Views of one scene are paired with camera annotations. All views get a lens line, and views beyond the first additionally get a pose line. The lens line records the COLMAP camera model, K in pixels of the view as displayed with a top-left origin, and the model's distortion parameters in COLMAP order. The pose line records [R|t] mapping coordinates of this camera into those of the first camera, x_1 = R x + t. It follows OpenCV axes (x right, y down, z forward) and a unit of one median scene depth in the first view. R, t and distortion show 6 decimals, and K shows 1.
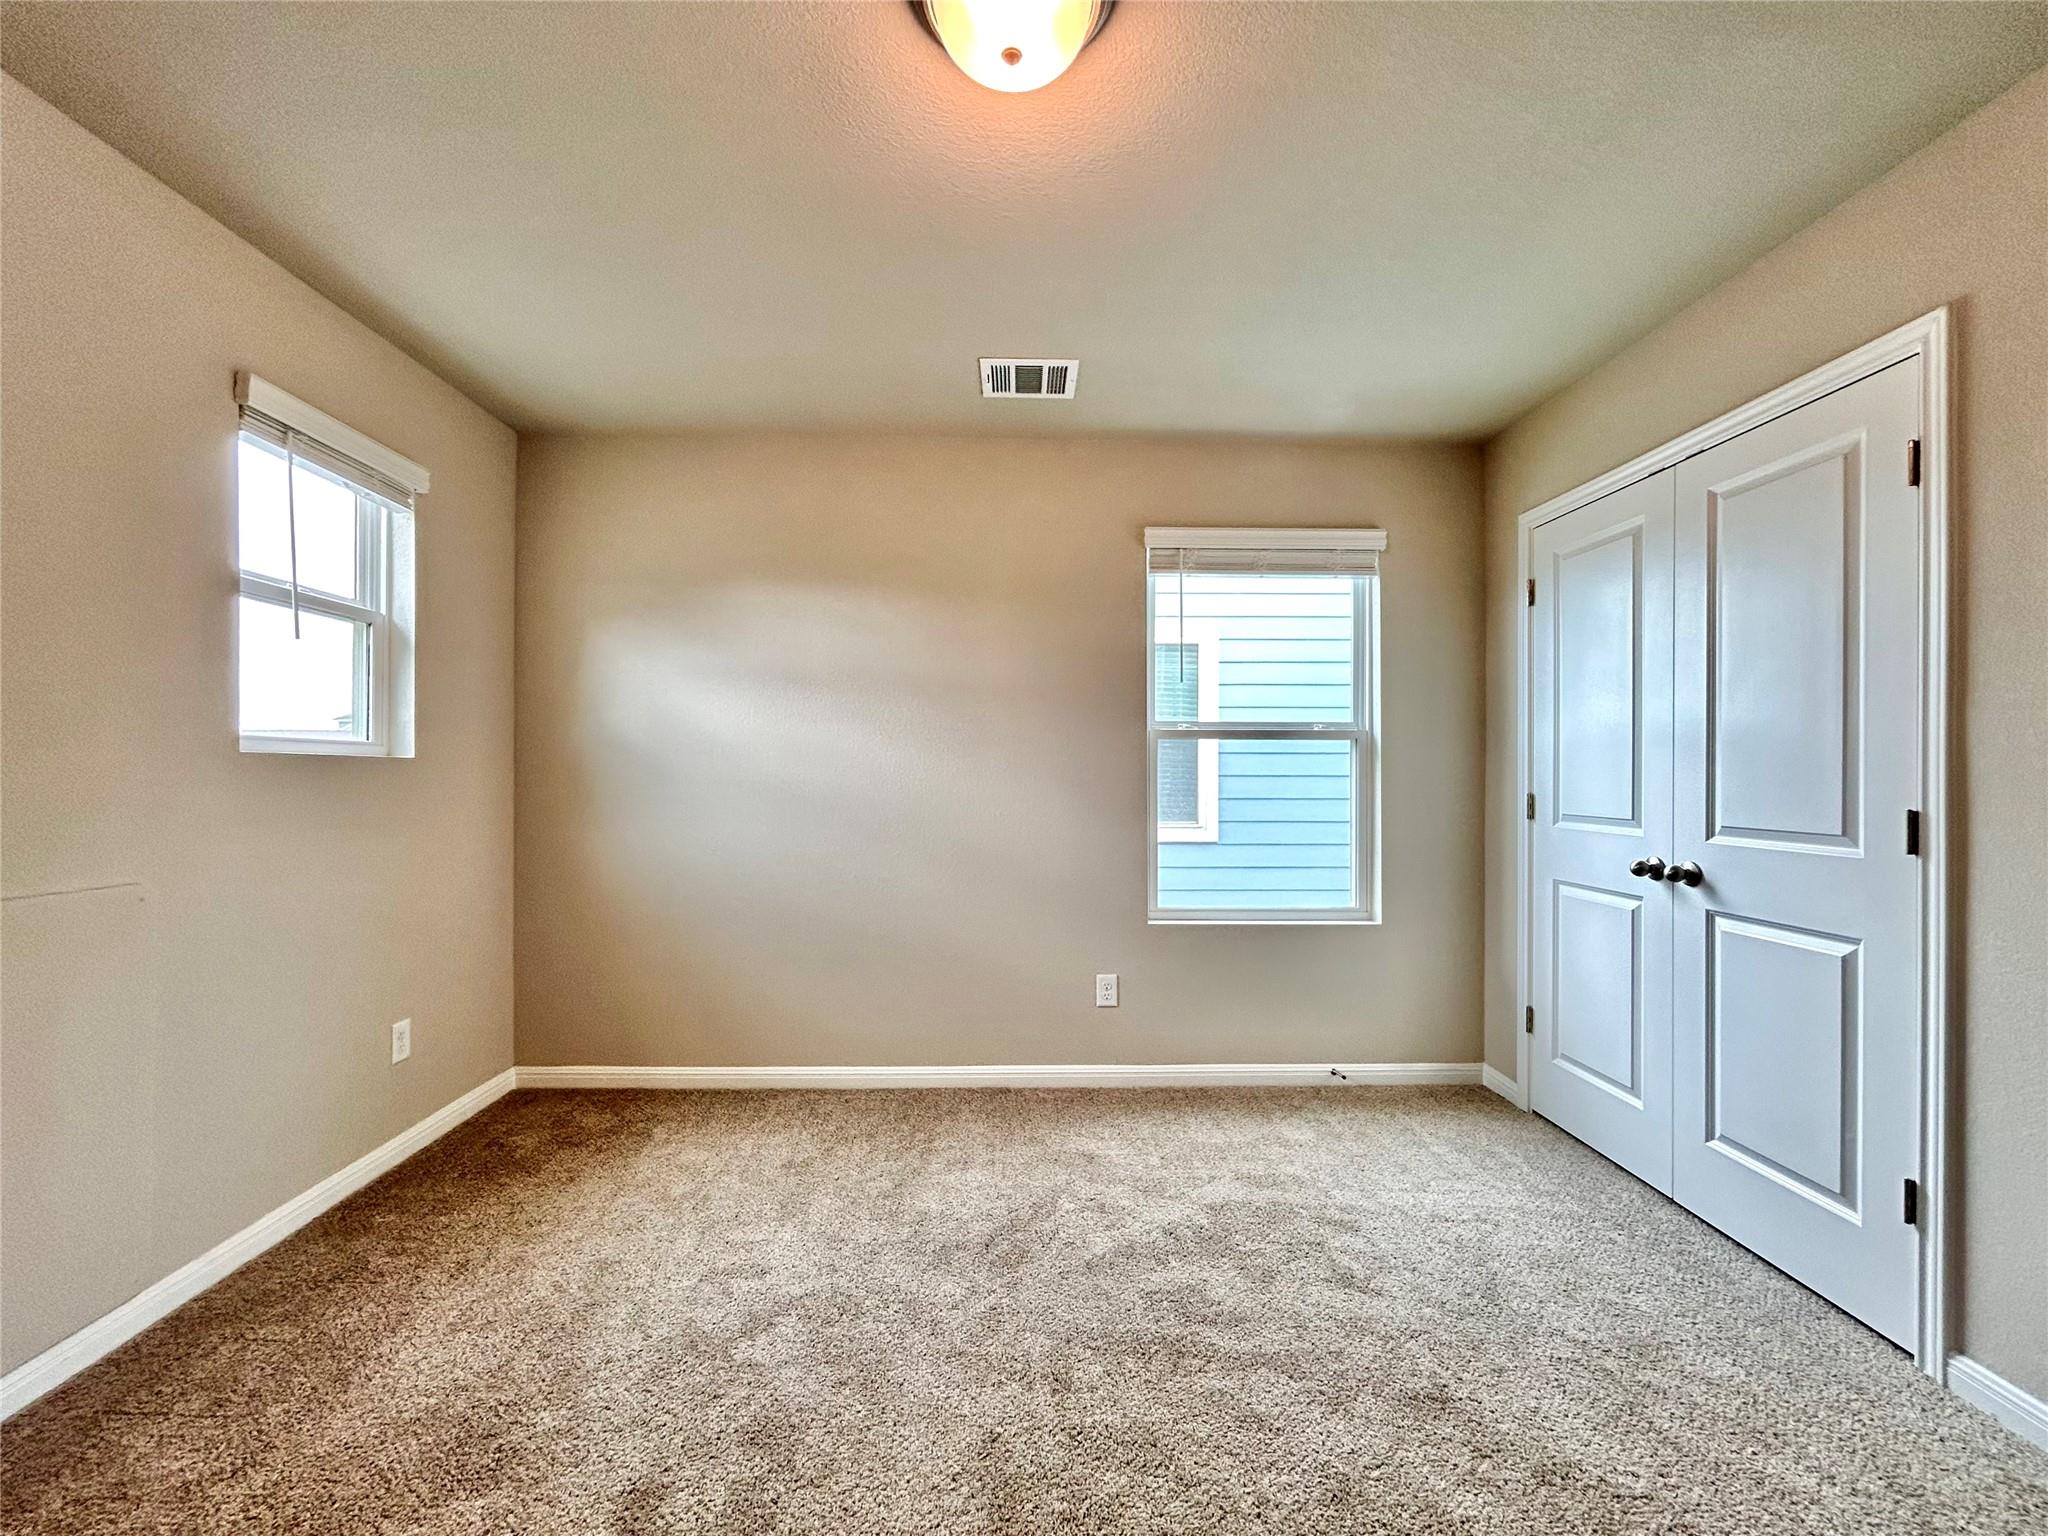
lens RADIAL K [[830.8, 0, 1025.3], [0, 830.8, 771.0], [0, 0, 1]] dist [-0.001400, 0.000315]
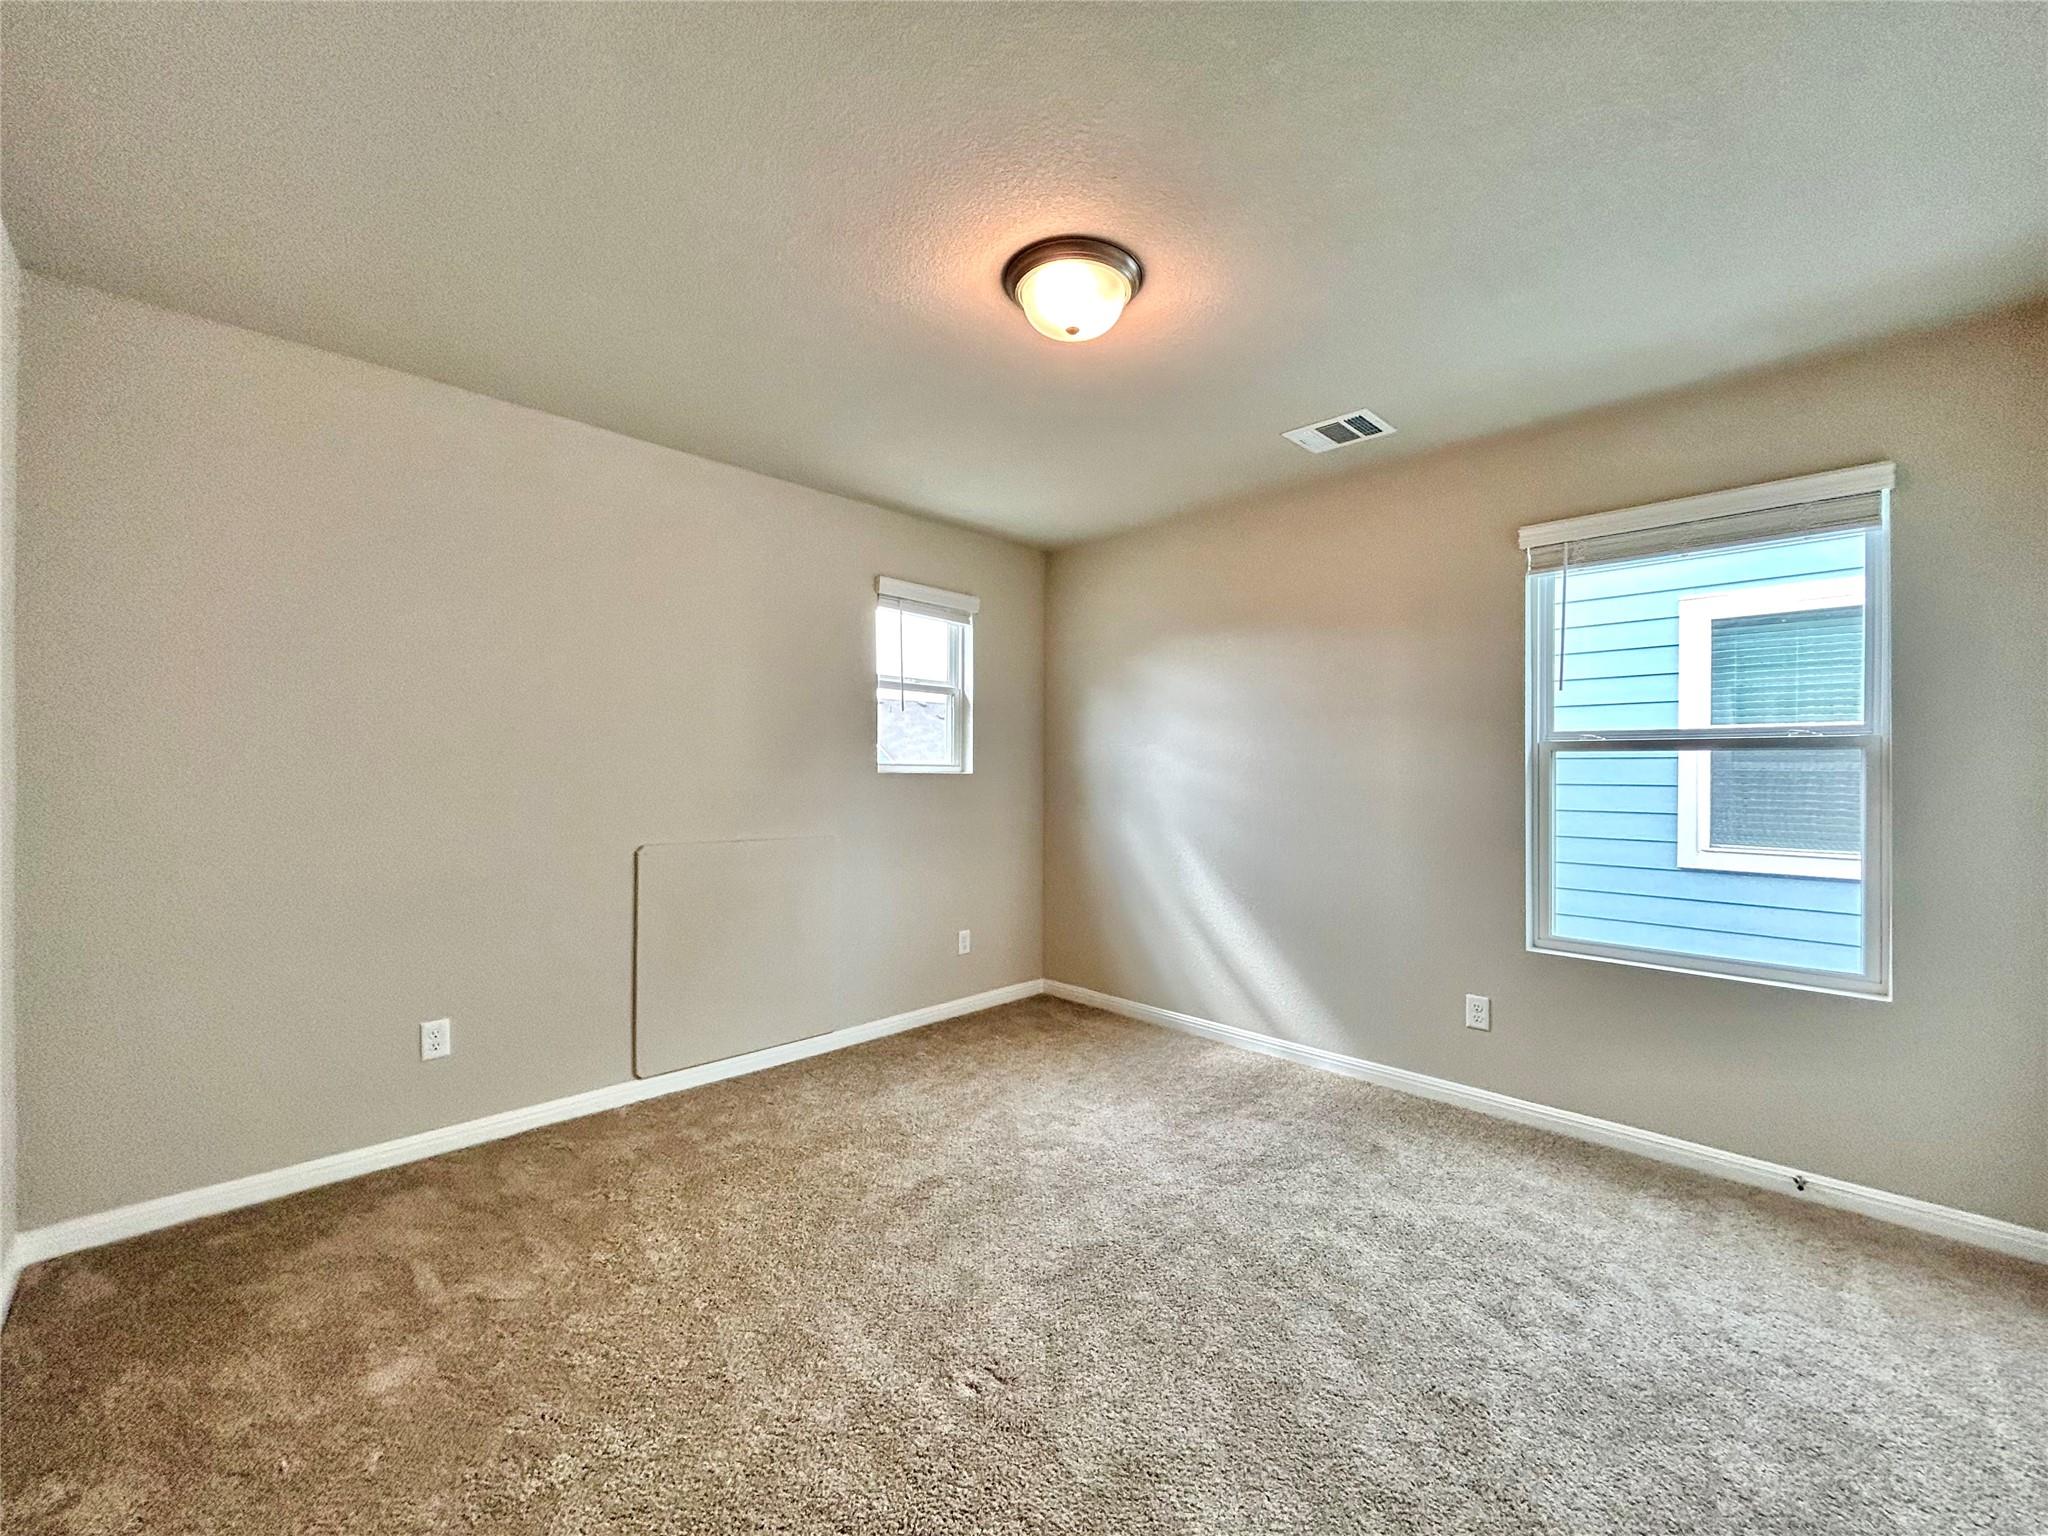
lens RADIAL K [[830.8, 0, 1025.3], [0, 830.8, 771.0], [0, 0, 1]] dist [-0.001400, 0.000315]
pose [[0.689842, 0.001955, -0.723957, 0.538174], [-0.002007, 0.999998, 0.000788, -0.021987], [0.723957, 0.000910, 0.689845, -0.066604]]
